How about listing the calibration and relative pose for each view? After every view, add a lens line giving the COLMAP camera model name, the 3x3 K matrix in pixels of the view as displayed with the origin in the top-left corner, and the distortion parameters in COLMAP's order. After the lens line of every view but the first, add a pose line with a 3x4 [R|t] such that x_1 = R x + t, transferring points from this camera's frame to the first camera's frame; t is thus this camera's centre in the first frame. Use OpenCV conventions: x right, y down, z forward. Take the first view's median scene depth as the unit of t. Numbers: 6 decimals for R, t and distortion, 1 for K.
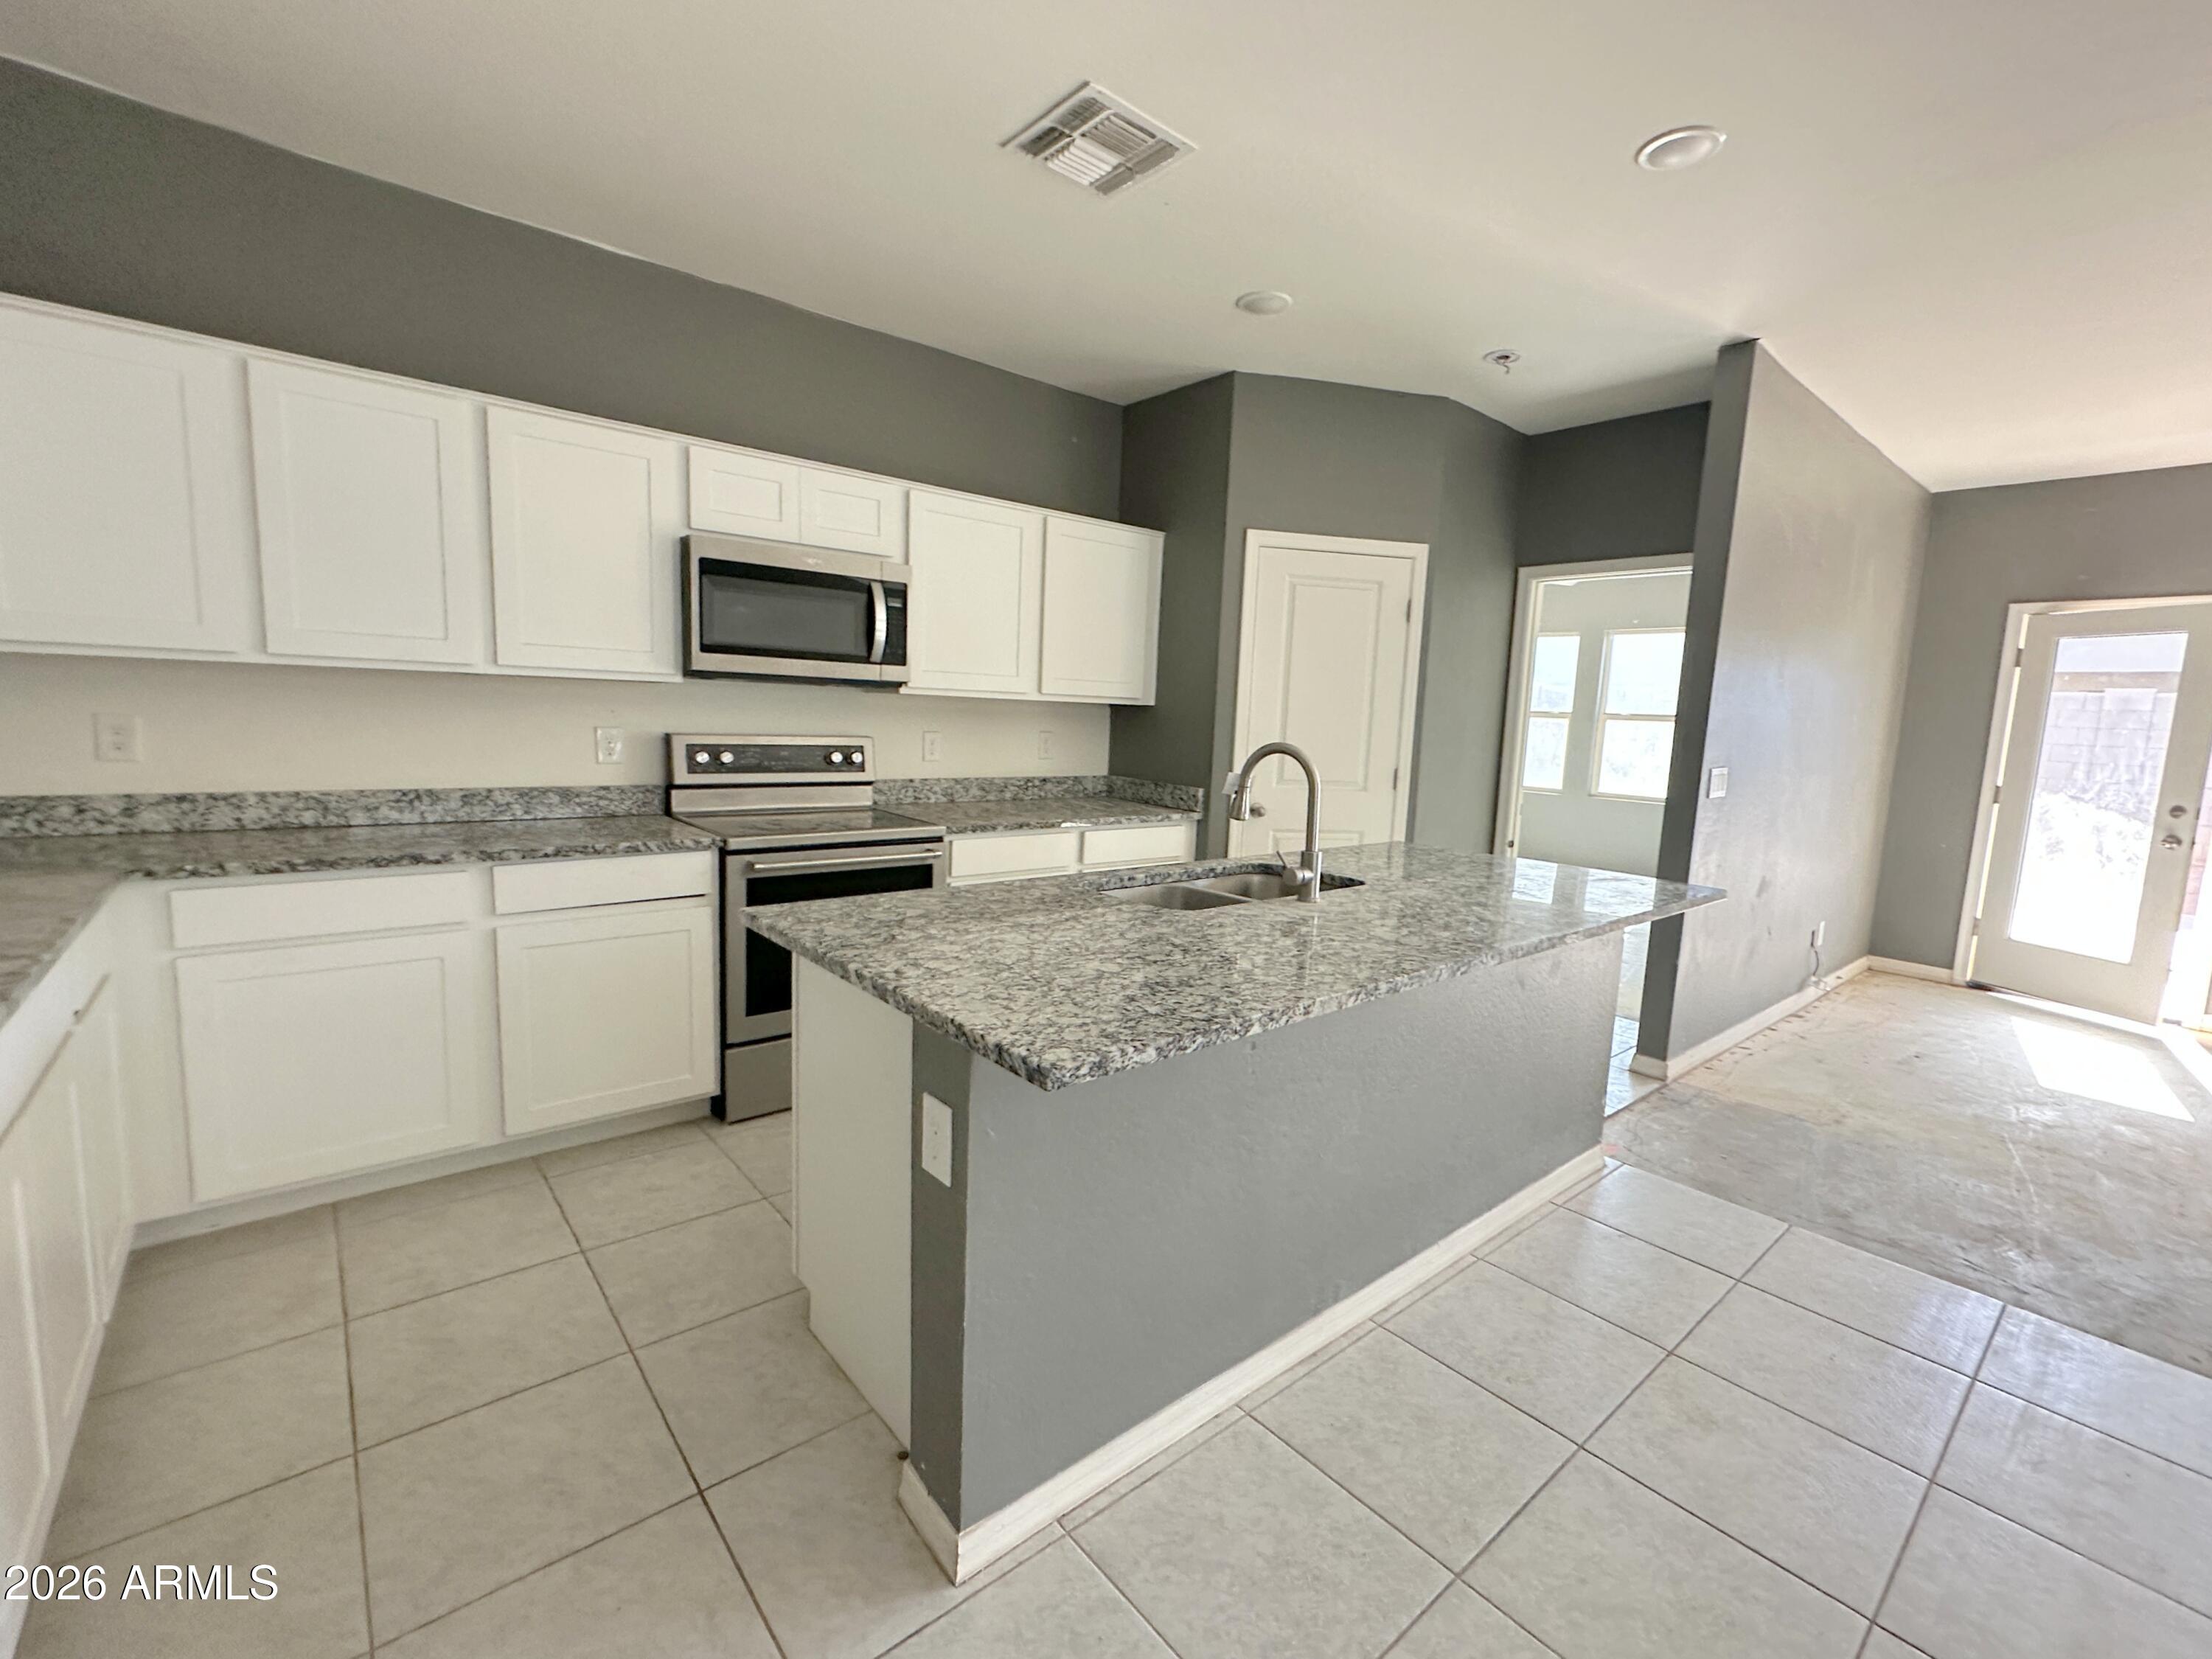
lens RADIAL K [[962.2, 0, 1102.2], [0, 962.2, 830.6], [0, 0, 1]] dist [0.000284, 0.000049]
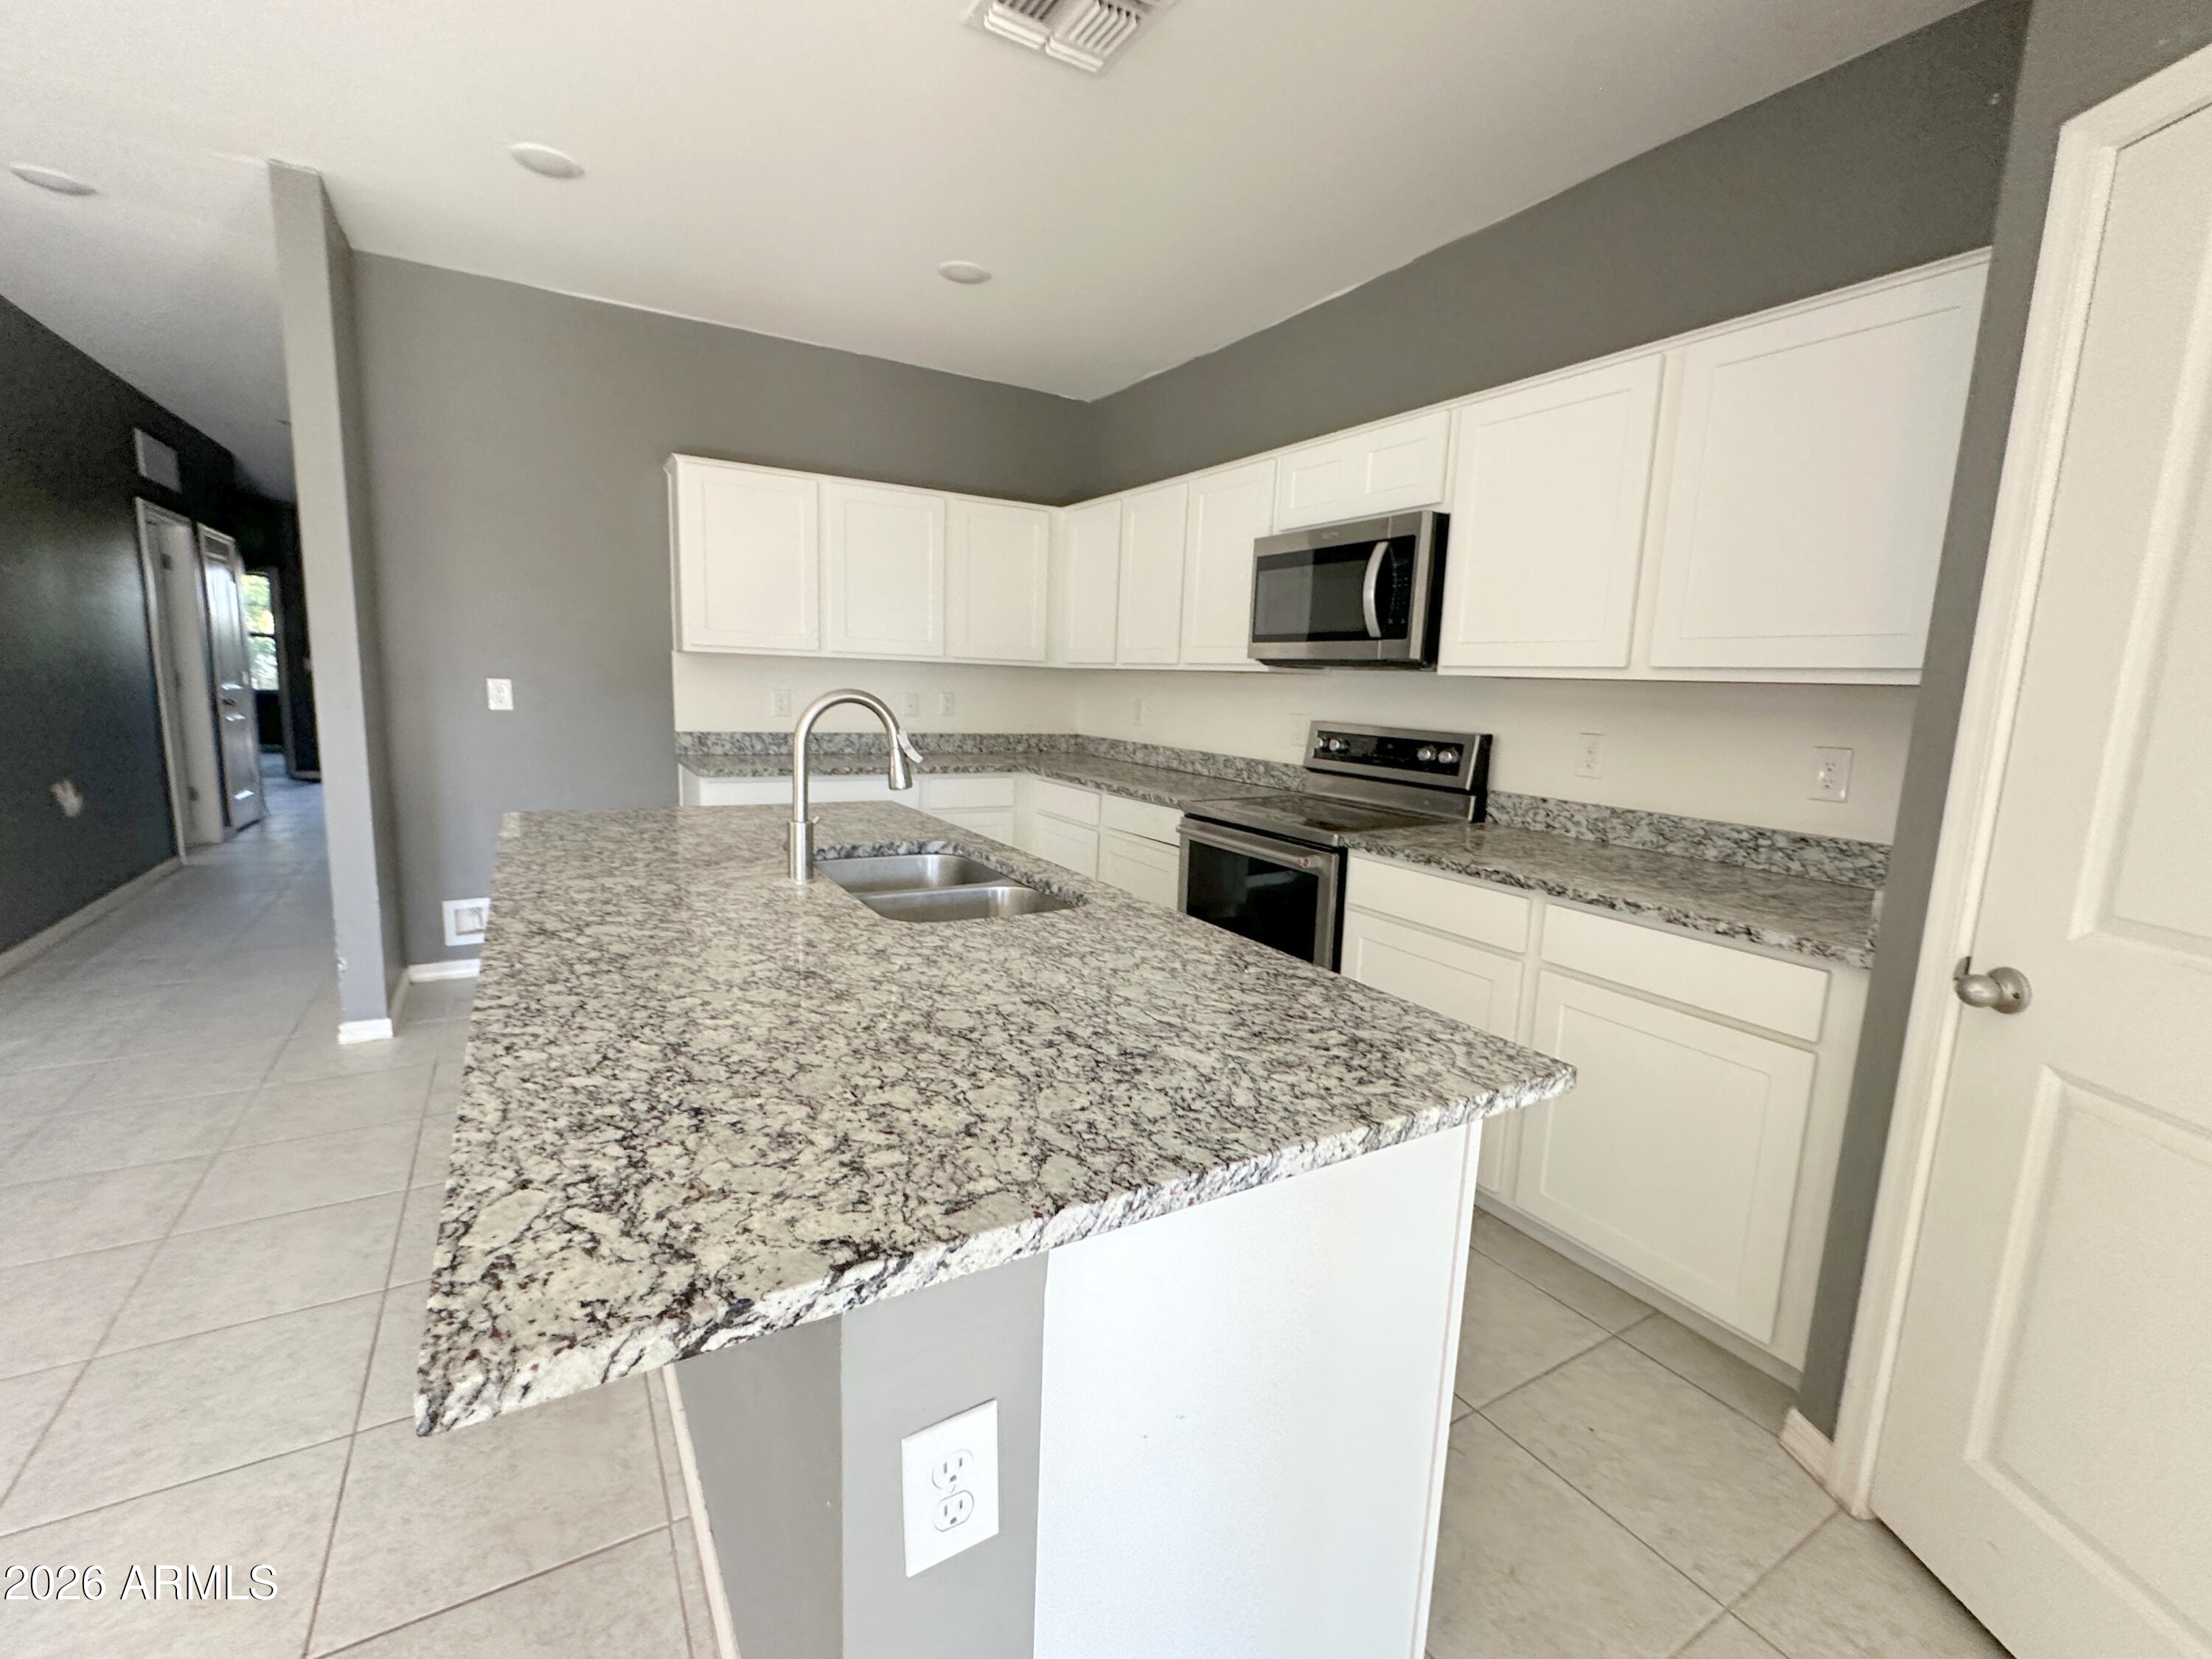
lens RADIAL K [[962.2, 0, 1102.2], [0, 962.2, 830.6], [0, 0, 1]] dist [0.000284, 0.000049]
pose [[-0.162716, 0.104720, -0.981100, 0.645782], [-0.170910, 0.976329, 0.132556, -0.079546], [0.971758, 0.189249, -0.140967, 0.913830]]
